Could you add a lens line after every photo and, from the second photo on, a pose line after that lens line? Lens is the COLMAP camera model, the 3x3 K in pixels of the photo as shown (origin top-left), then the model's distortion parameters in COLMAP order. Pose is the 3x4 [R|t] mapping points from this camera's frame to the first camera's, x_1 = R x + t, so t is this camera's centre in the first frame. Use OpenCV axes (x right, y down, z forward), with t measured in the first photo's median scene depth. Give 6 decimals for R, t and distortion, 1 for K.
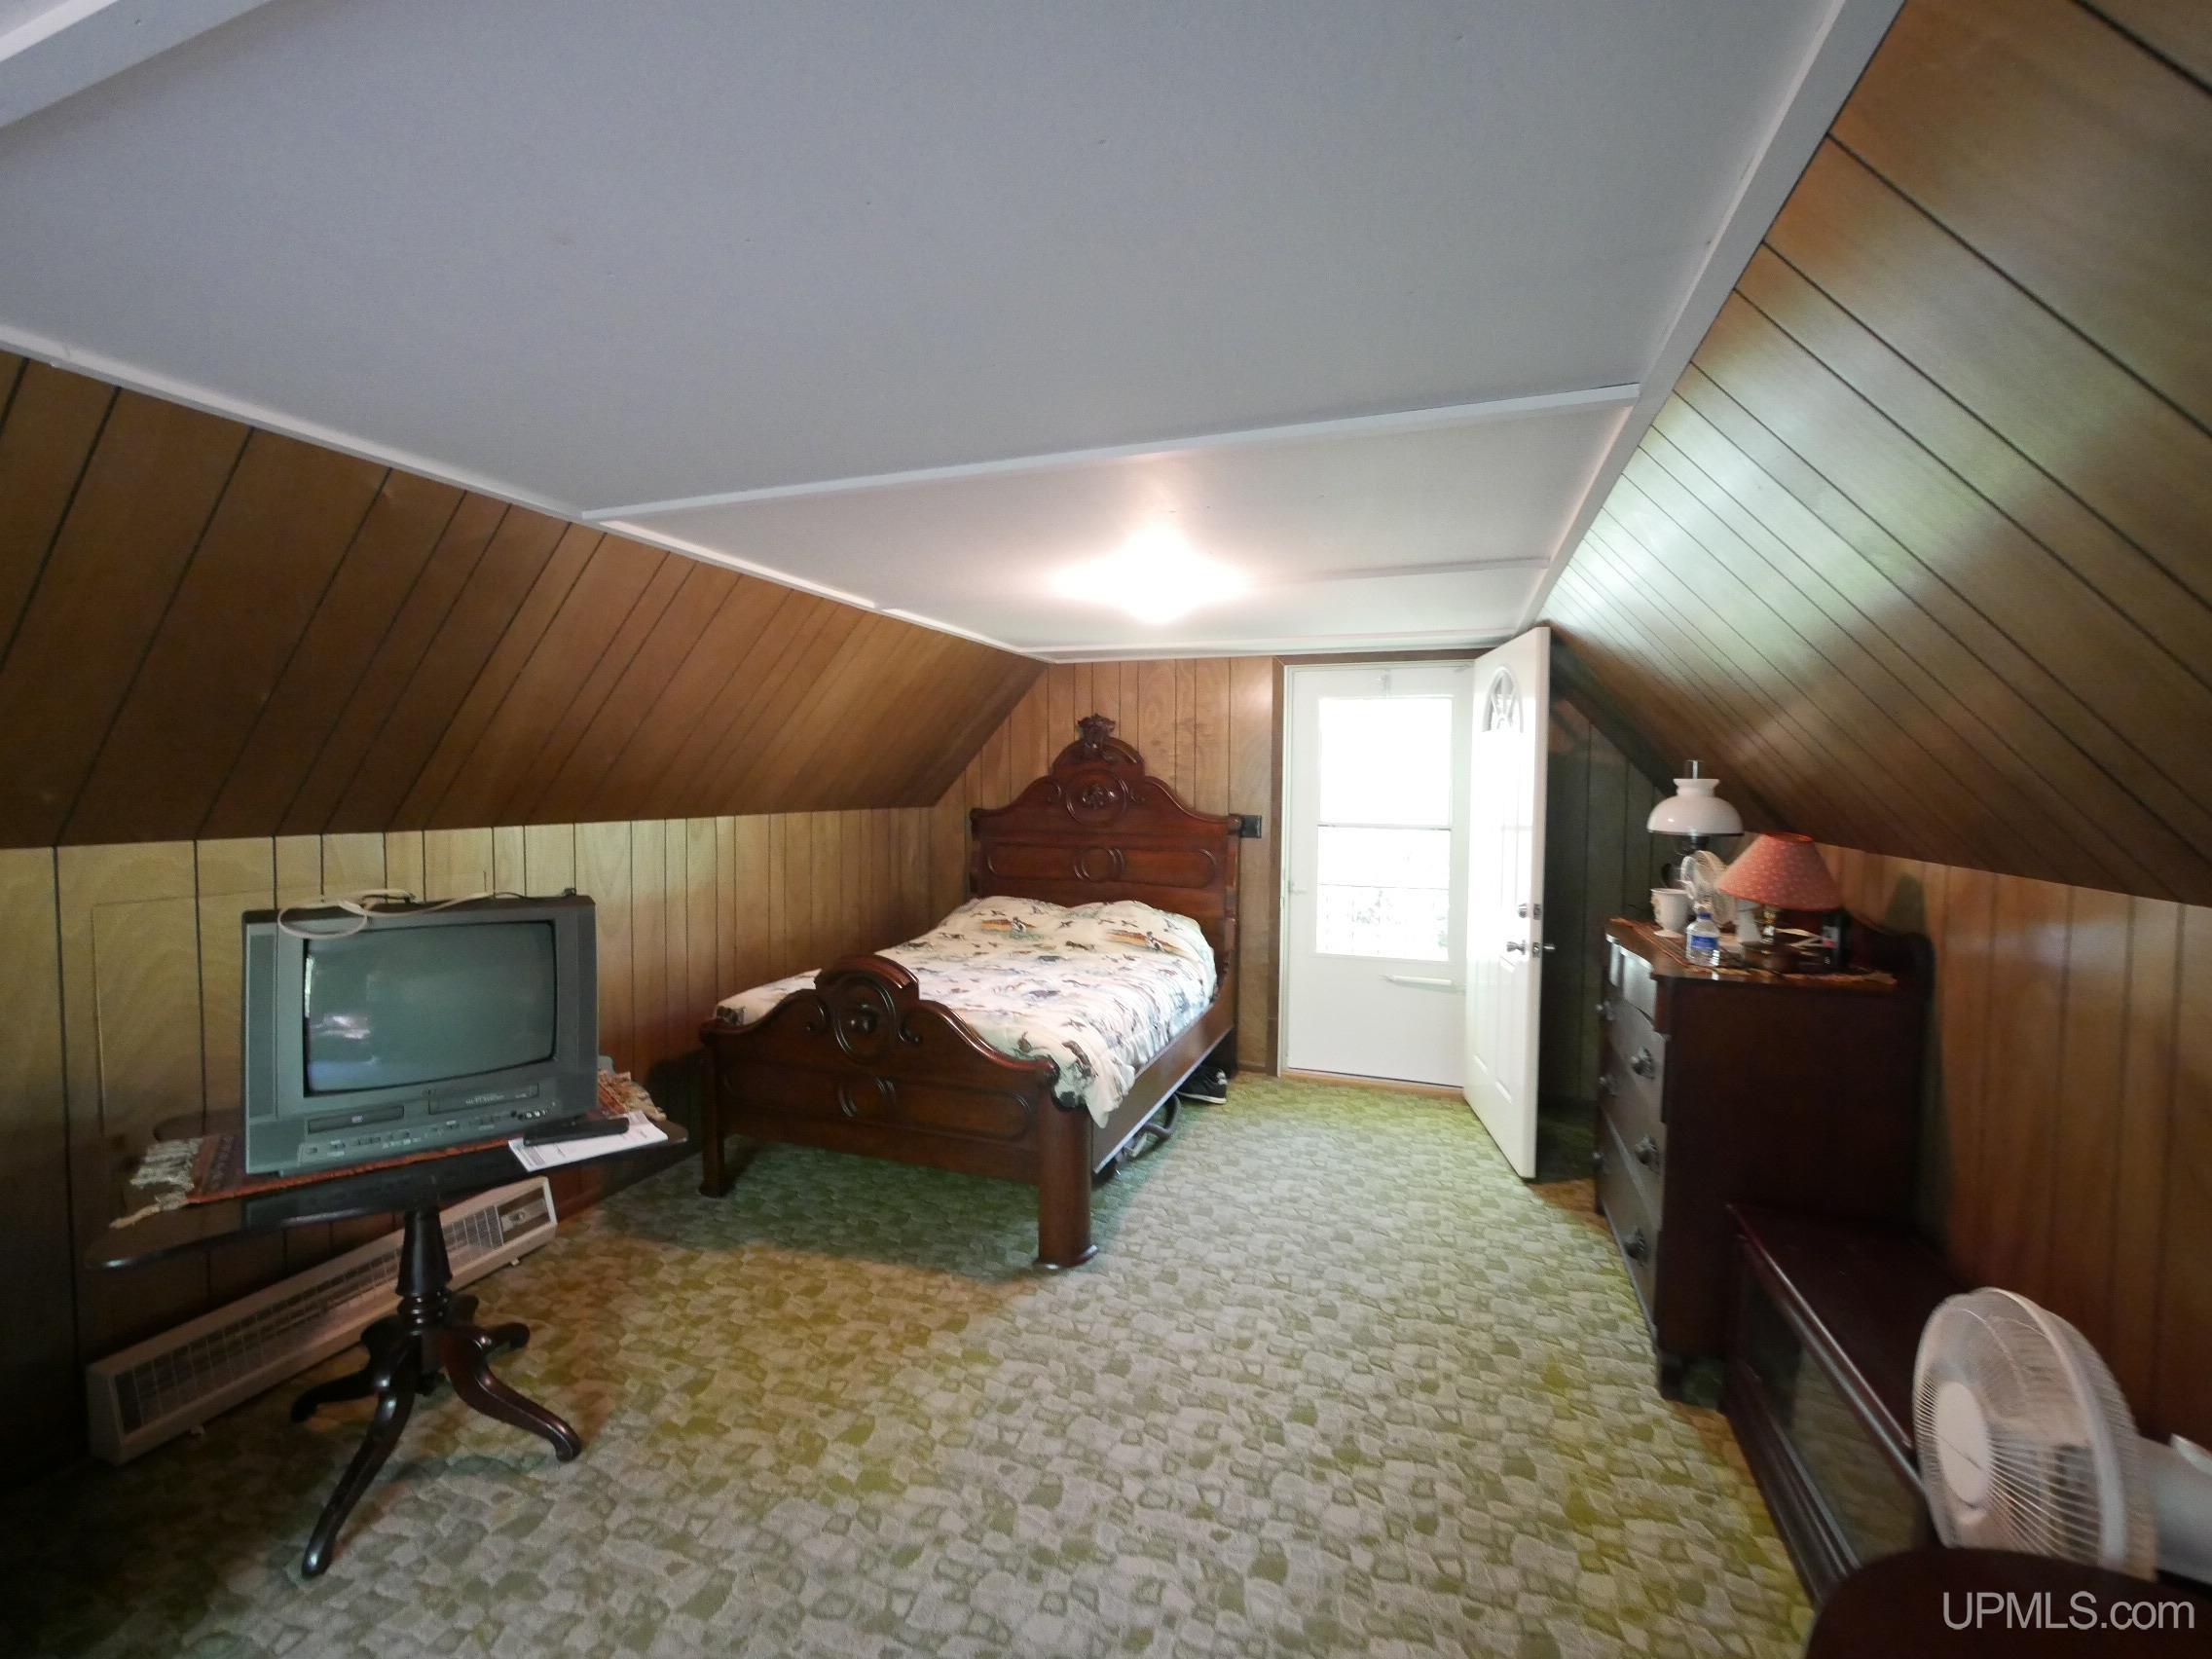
lens RADIAL K [[918.2, 0, 1097.2], [0, 918.2, 816.6], [0, 0, 1]] dist [-0.005215, 0.000459]
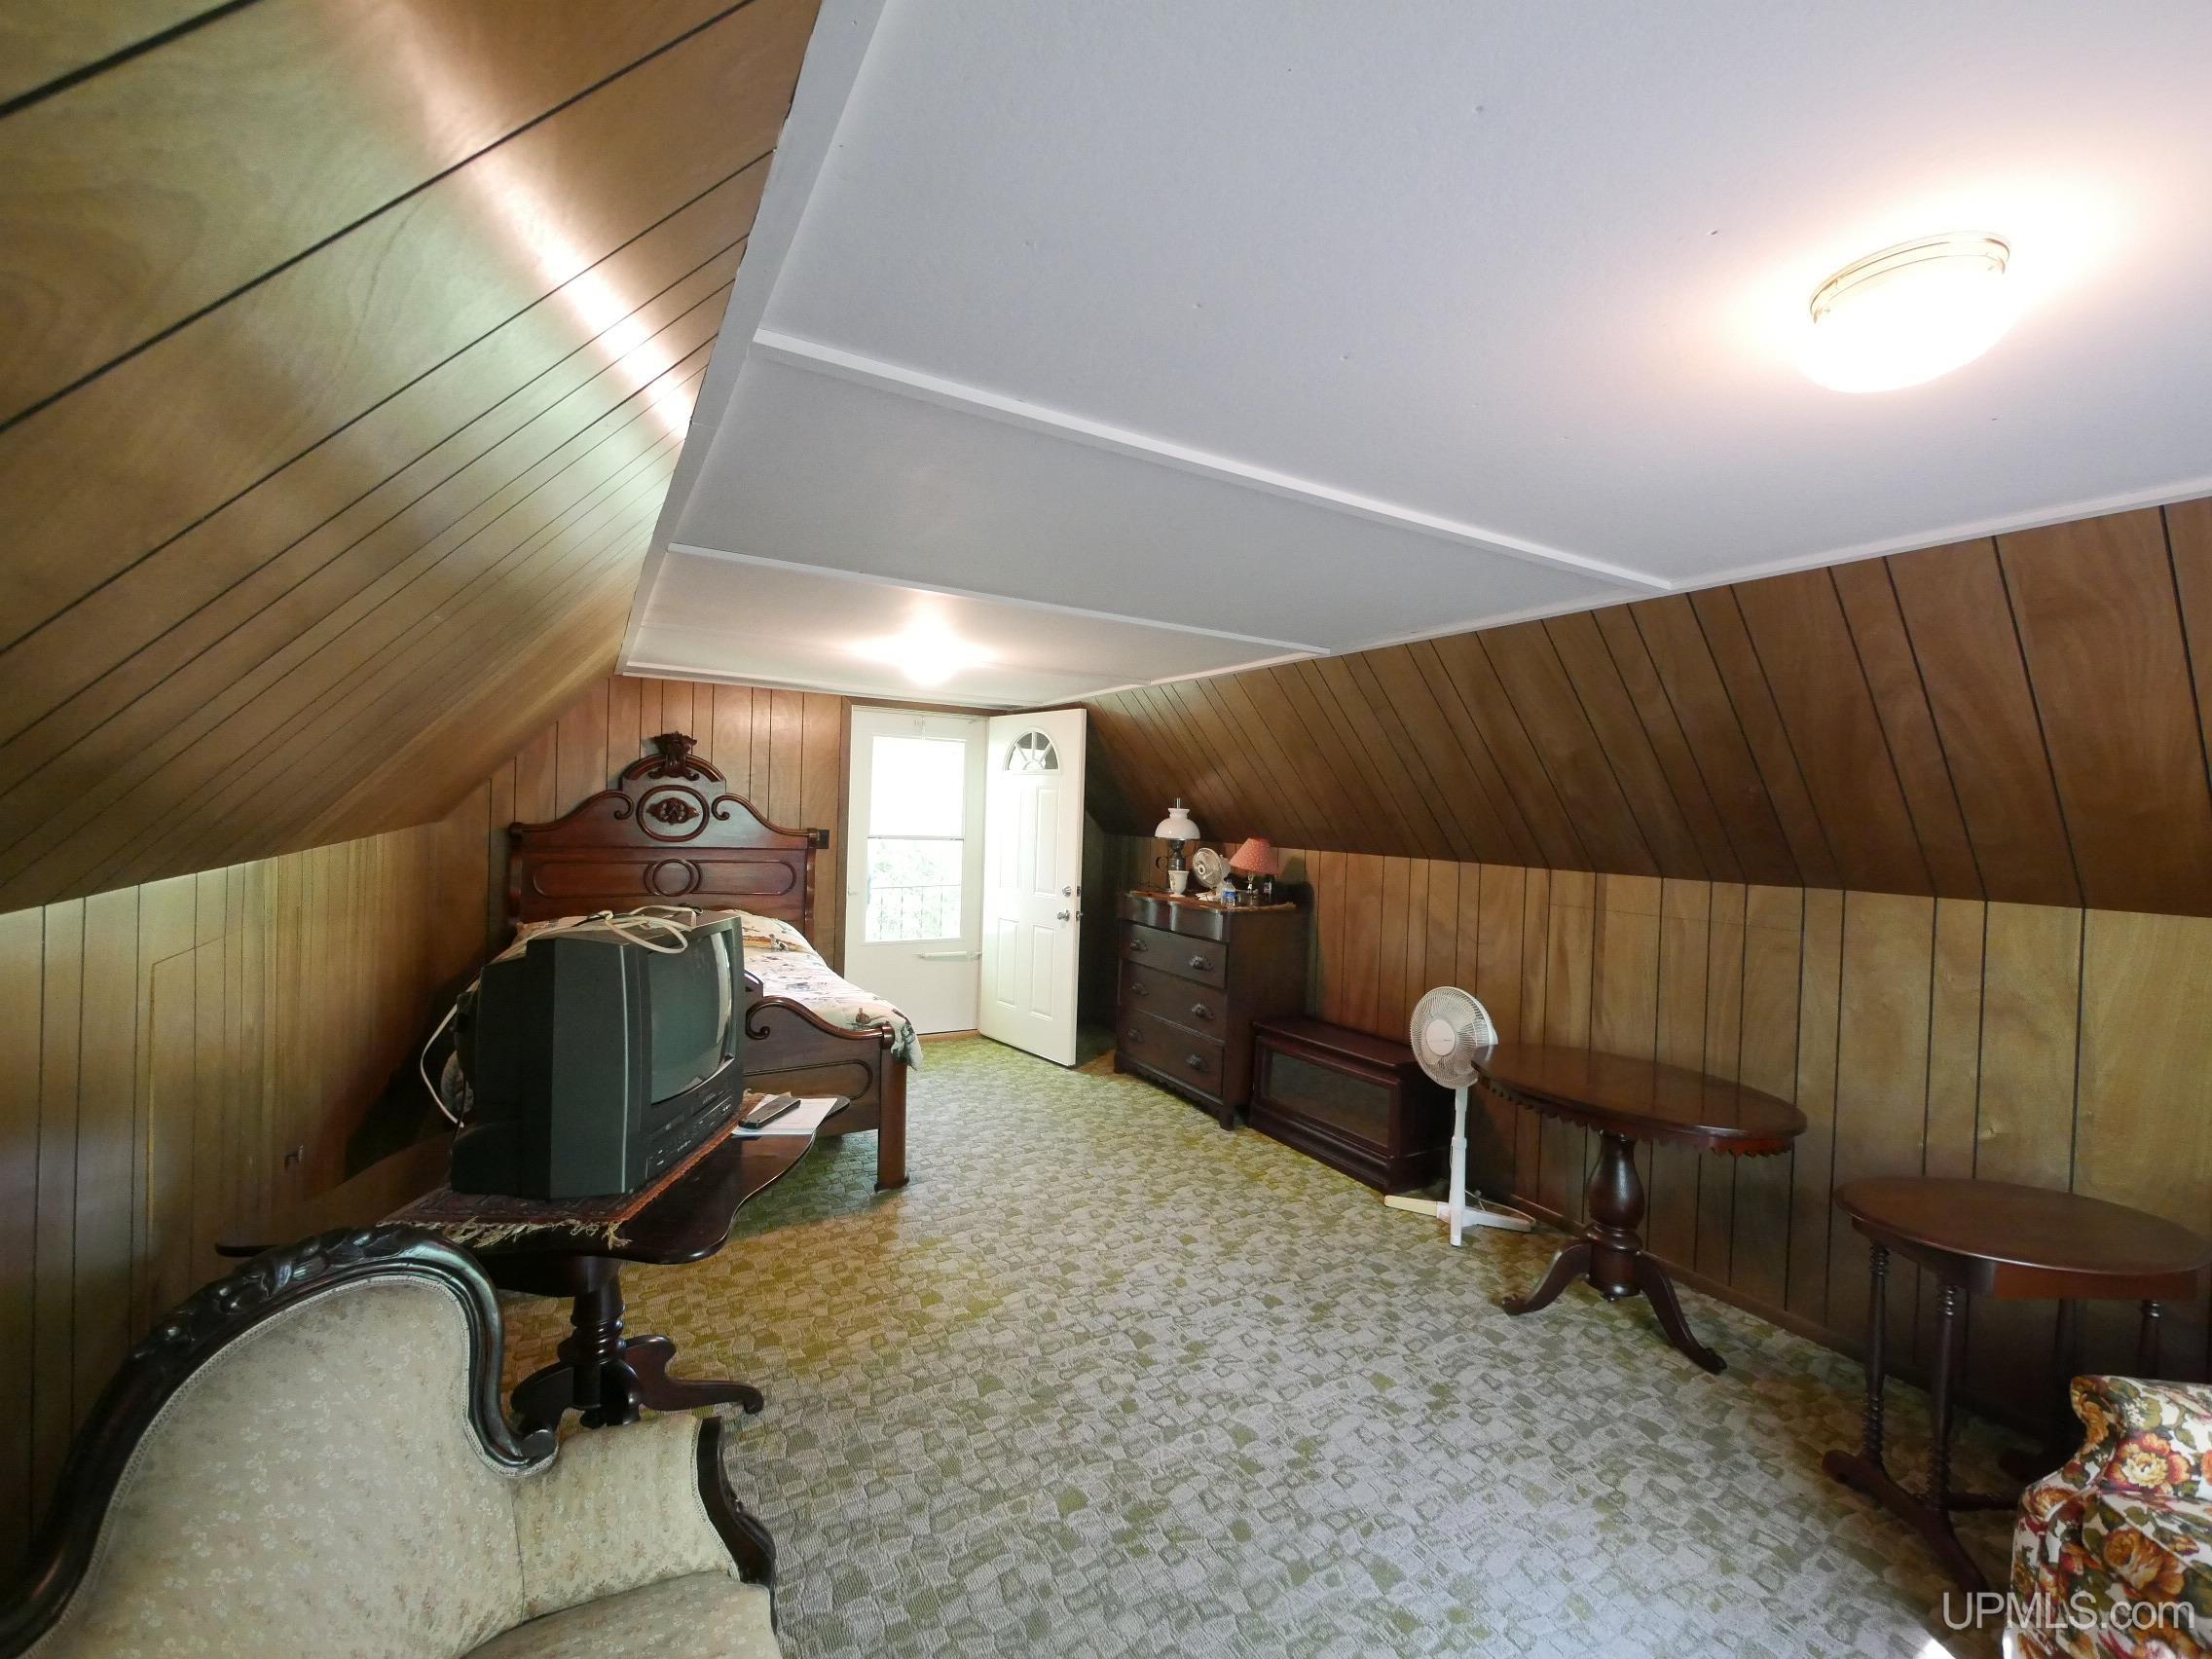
lens RADIAL K [[918.2, 0, 1105.8], [0, 918.2, 821.3], [0, 0, 1]] dist [-0.005215, 0.000459]
pose [[0.640390, 0.001492, 0.768048, -0.889881], [0.003192, 0.999984, -0.004604, -0.009872], [-0.768043, 0.005400, 0.640376, -0.040804]]
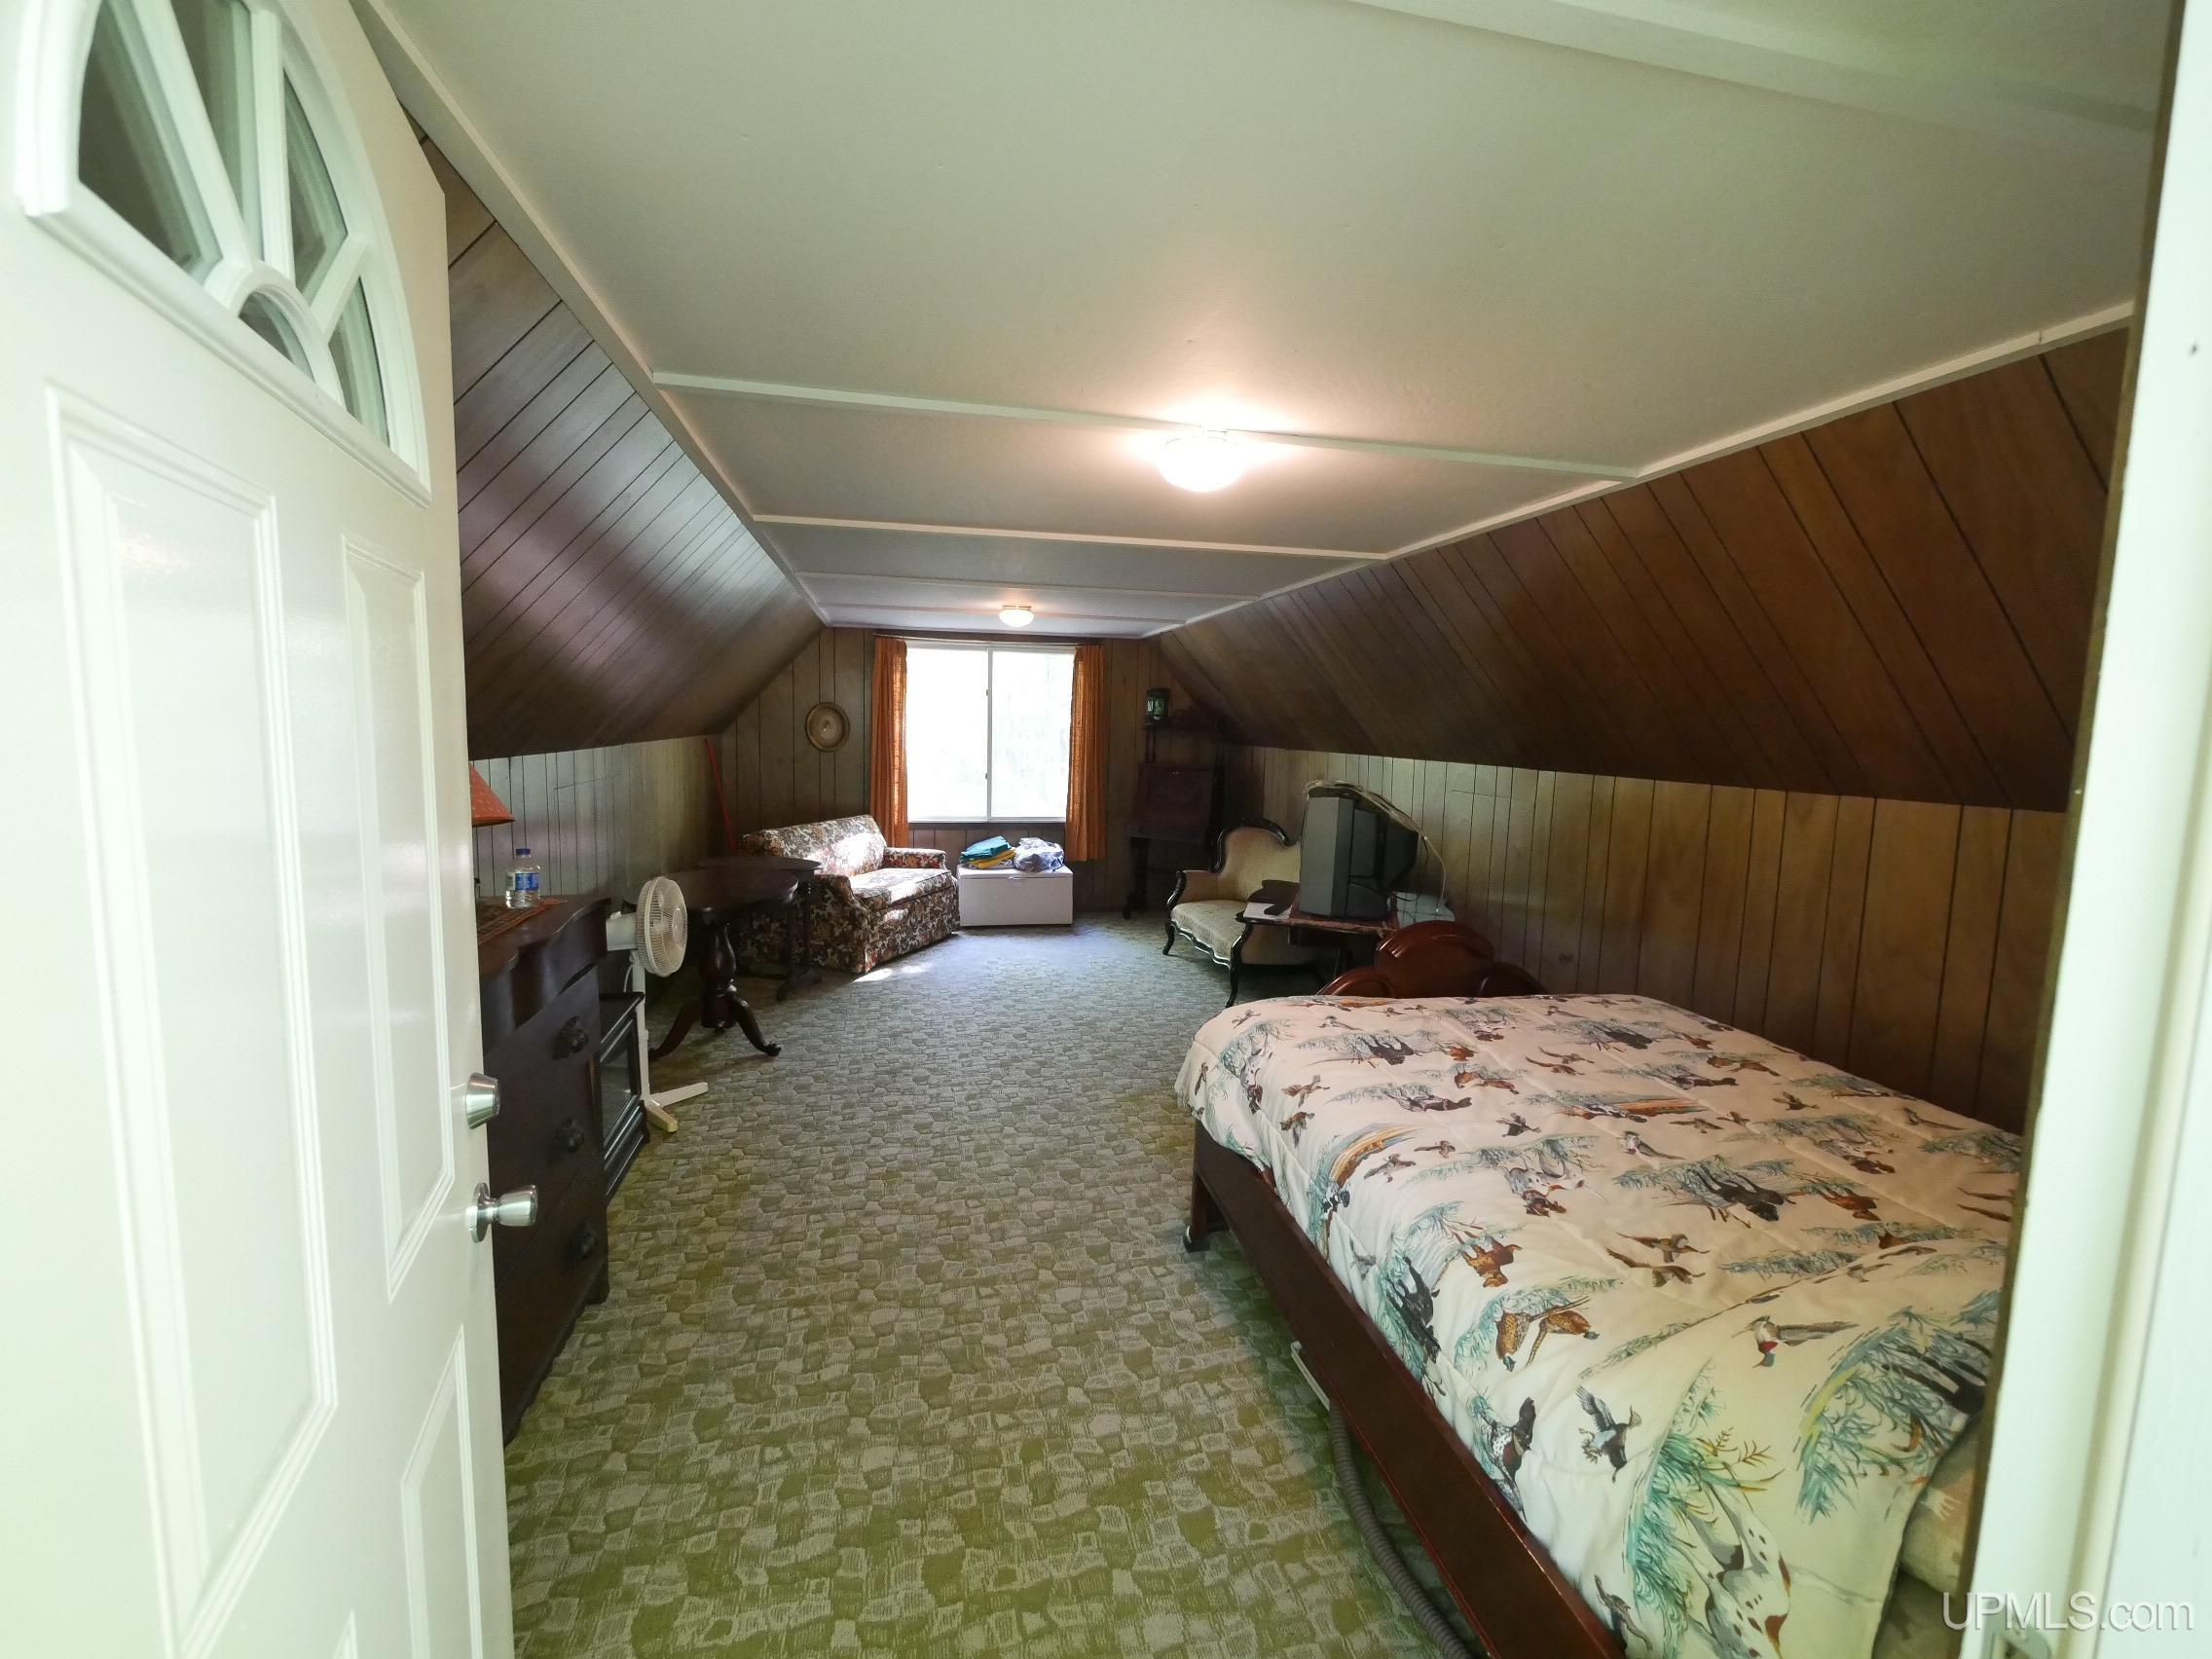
lens RADIAL K [[918.2, 0, 1114.1], [0, 918.2, 839.2], [0, 0, 1]] dist [-0.005215, 0.000459]
pose [[-0.835257, 0.042941, -0.548180, 0.590729], [-0.048290, 0.987365, 0.150922, -0.060660], [0.547735, 0.152530, -0.822631, 1.812020]]
